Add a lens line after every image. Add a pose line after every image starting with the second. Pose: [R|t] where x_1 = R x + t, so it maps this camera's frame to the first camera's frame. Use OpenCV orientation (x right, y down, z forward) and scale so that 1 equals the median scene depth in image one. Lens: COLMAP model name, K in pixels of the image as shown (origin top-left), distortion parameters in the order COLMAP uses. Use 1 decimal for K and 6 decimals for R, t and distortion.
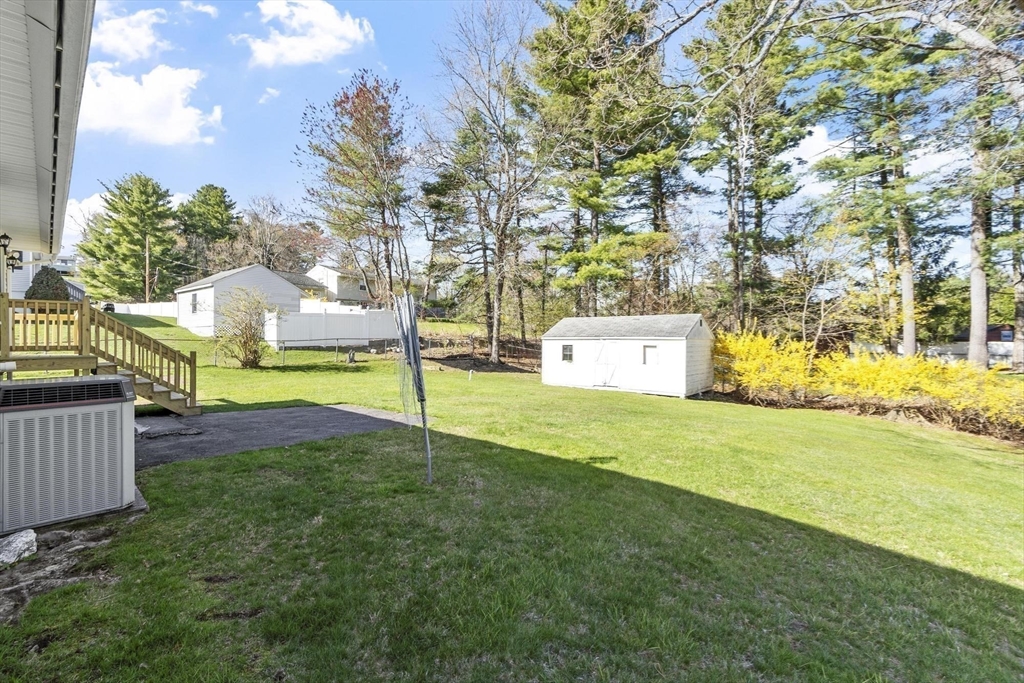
lens RADIAL K [[450.0, 0, 511.8], [0, 450.0, 332.3], [0, 0, 1]] dist [0.005126, -0.000387]
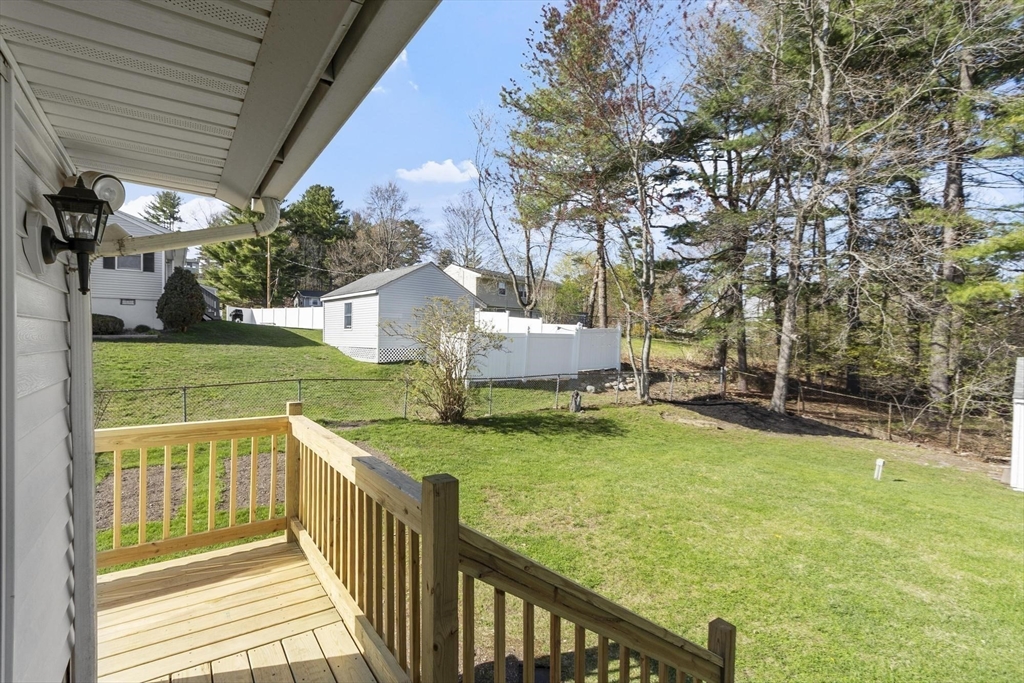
lens RADIAL K [[465.9, 0, 508.9], [0, 465.9, 338.6], [0, 0, 1]] dist [0.019891, 0.000083]
pose [[0.983856, 0.018135, -0.178039, -0.126451], [-0.016352, 0.999800, 0.011480, -0.016736], [0.178212, -0.008383, 0.983956, 0.116834]]
